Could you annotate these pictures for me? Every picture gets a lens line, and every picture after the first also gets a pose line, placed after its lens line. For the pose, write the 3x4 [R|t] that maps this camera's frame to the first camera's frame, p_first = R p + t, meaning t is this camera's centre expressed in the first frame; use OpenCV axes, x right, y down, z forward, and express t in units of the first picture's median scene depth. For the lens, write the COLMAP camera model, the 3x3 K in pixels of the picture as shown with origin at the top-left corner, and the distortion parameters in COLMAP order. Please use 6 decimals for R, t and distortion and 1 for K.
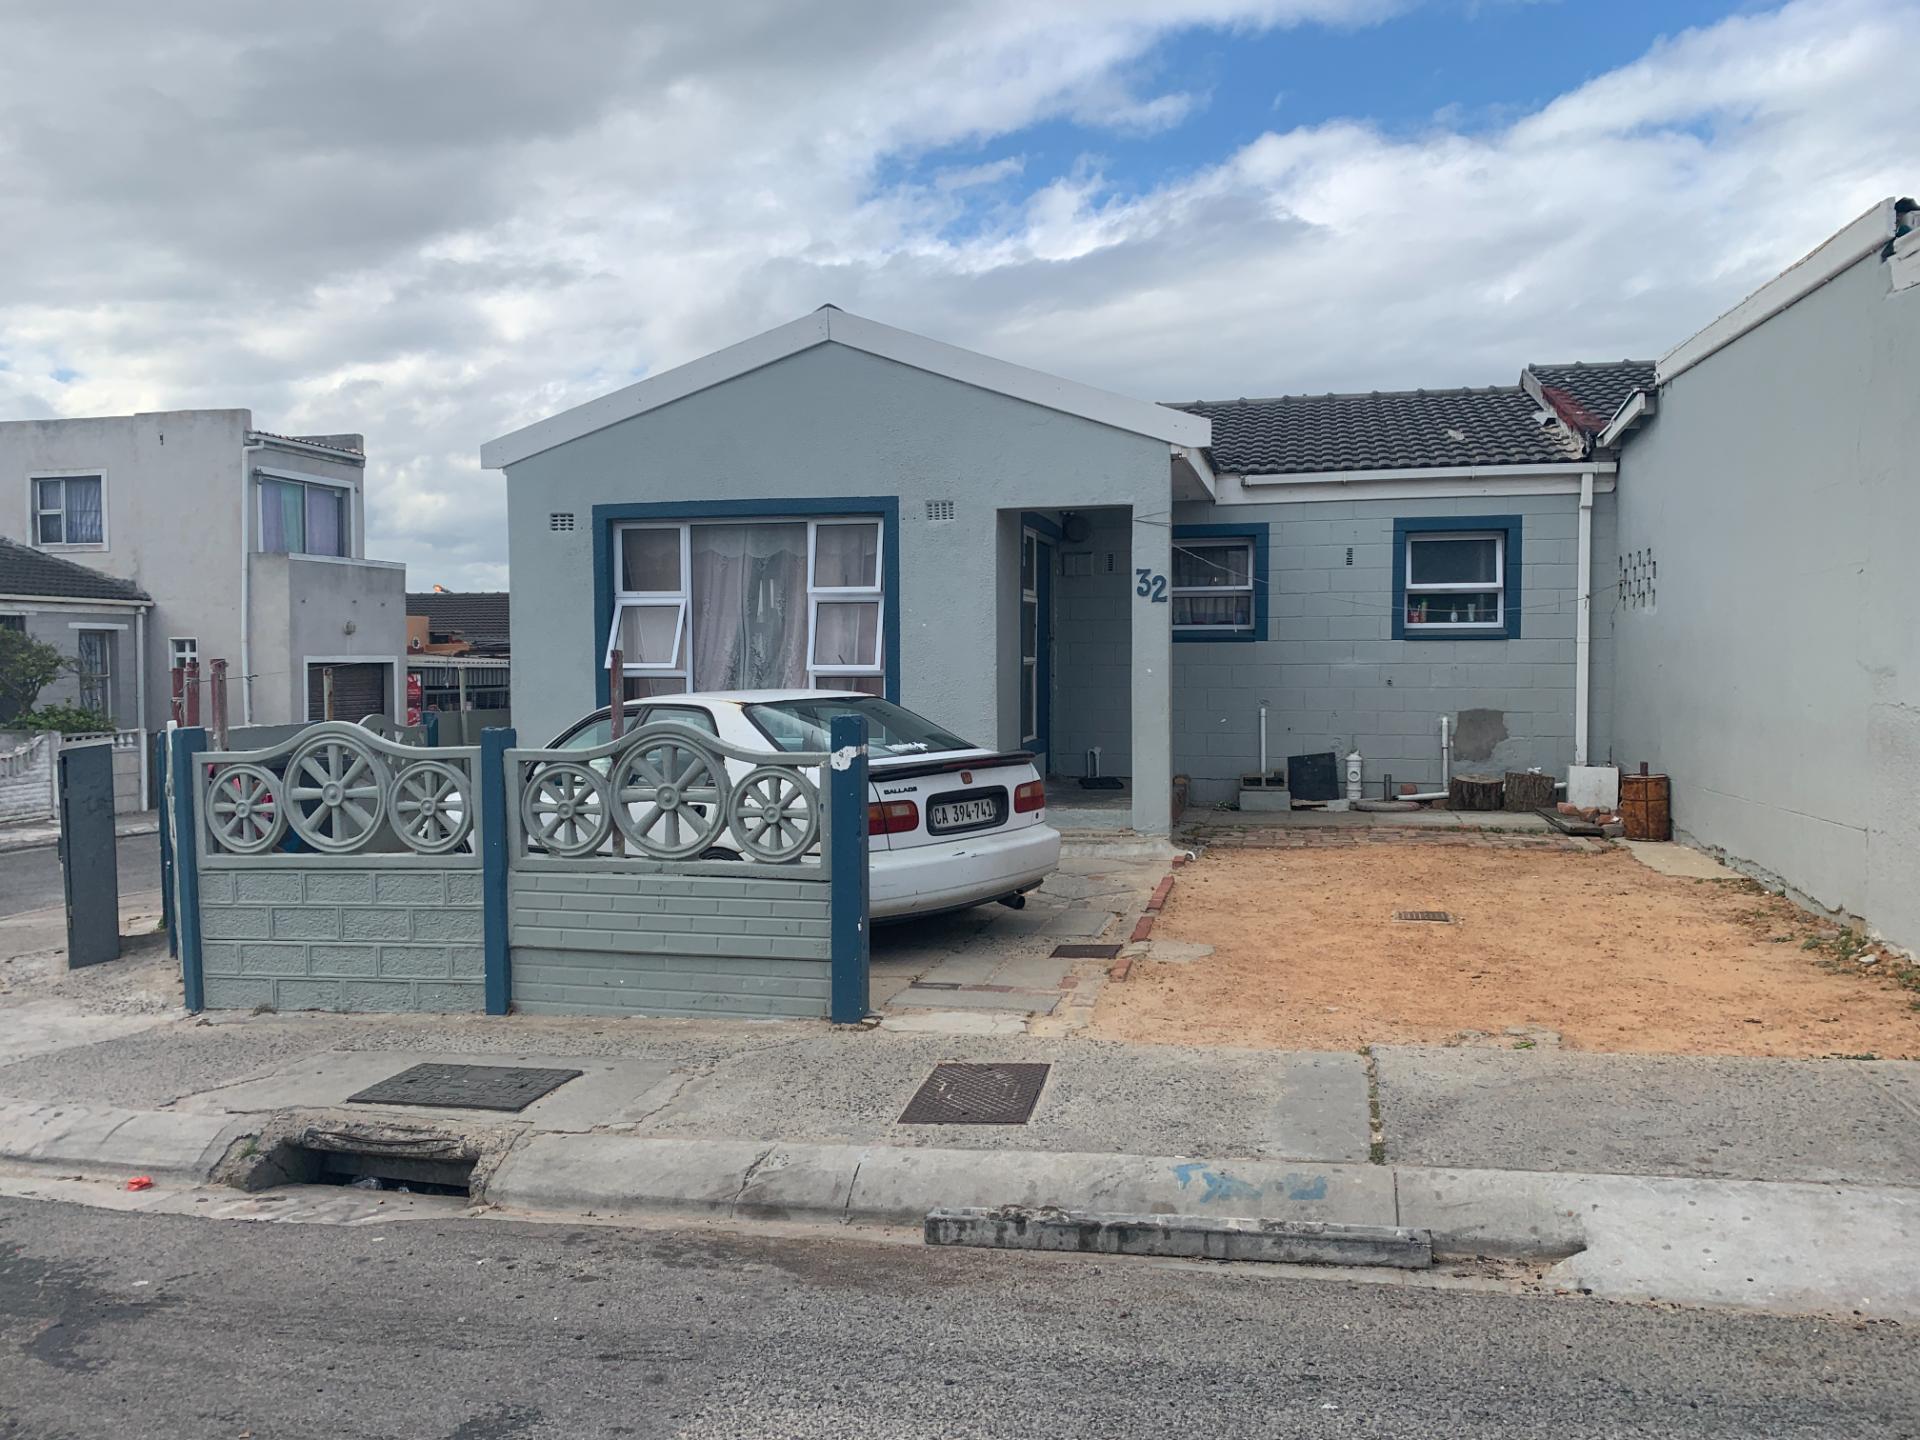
lens RADIAL K [[1451.1, 0, 949.5], [0, 1451.1, 736.3], [0, 0, 1]] dist [0.032514, -0.043213]
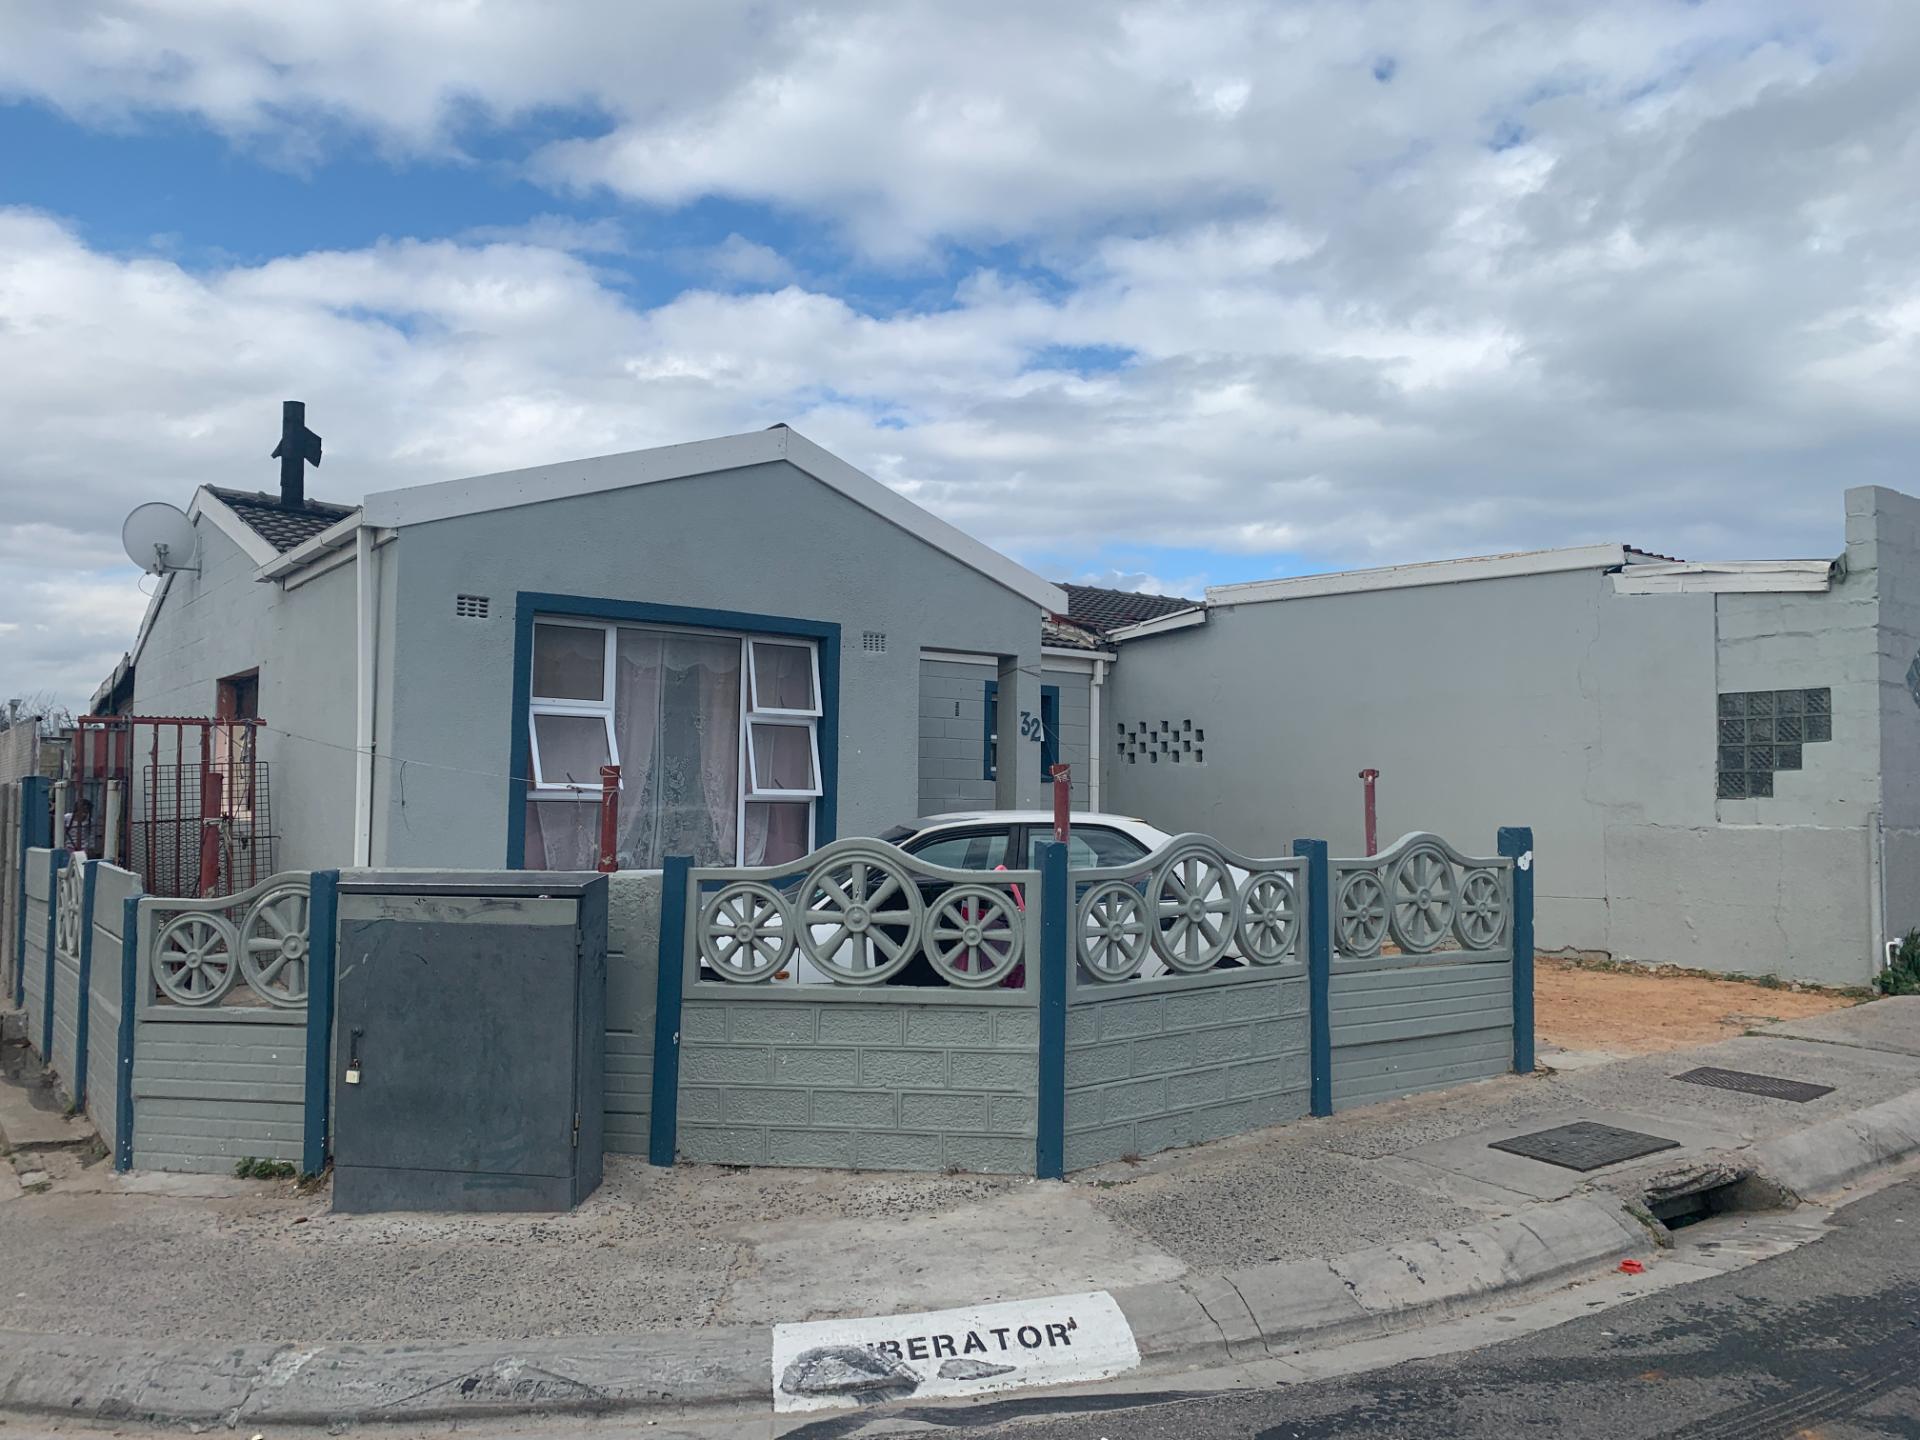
lens RADIAL K [[1451.1, 0, 945.4], [0, 1451.1, 707.7], [0, 0, 1]] dist [0.032514, -0.043213]
pose [[0.649872, 0.067132, 0.757073, -0.743631], [0.025562, 0.993598, -0.110047, 0.006001], [-0.759614, 0.090868, 0.643995, 0.294529]]
